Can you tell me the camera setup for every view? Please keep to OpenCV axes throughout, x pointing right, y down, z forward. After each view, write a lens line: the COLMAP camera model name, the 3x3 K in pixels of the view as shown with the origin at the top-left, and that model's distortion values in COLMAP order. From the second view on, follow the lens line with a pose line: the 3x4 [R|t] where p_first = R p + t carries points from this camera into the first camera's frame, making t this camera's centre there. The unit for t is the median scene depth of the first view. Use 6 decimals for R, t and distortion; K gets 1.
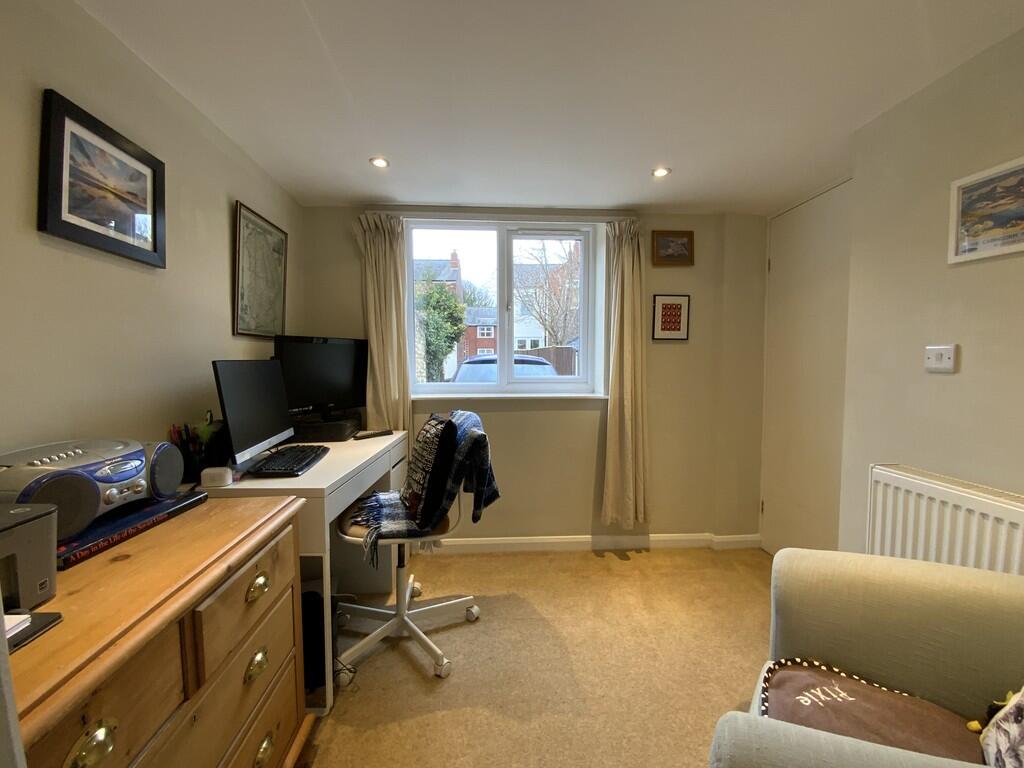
lens RADIAL K [[422.2, 0, 518.7], [0, 422.2, 387.2], [0, 0, 1]] dist [0.017477, -0.000056]
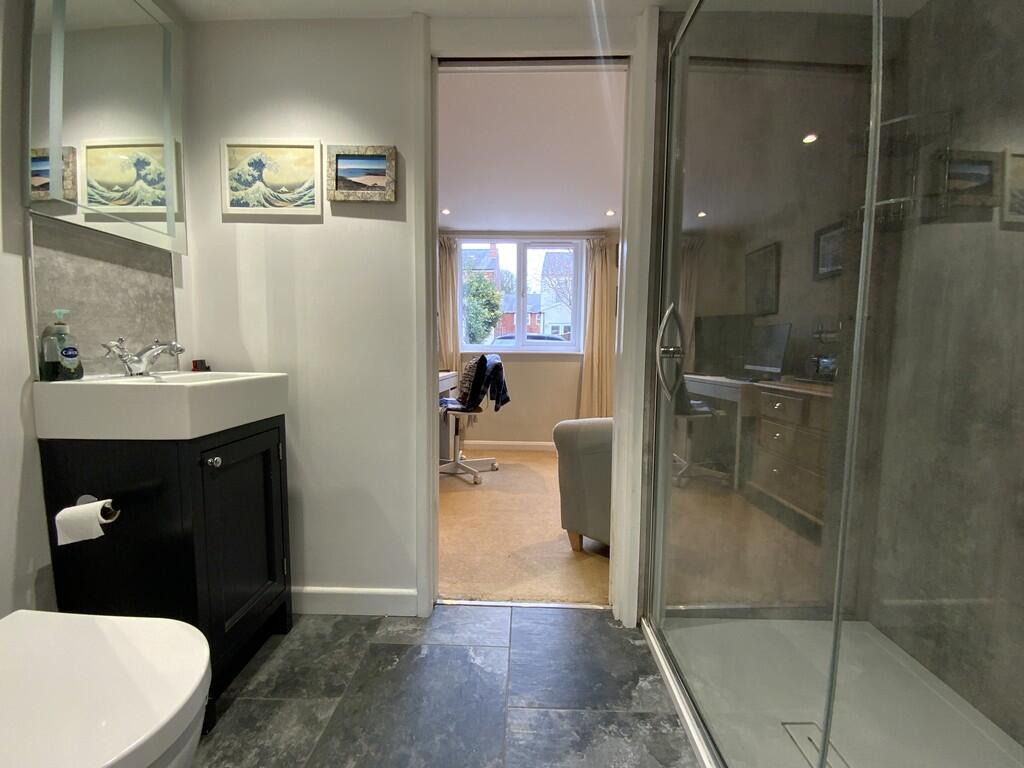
lens RADIAL K [[422.2, 0, 507.2], [0, 422.2, 382.1], [0, 0, 1]] dist [0.017477, -0.000056]
pose [[0.993304, 0.016451, -0.114355, 0.105554], [-0.014466, 0.999730, 0.018166, 0.104472], [0.114623, -0.016390, 0.993274, -0.562975]]
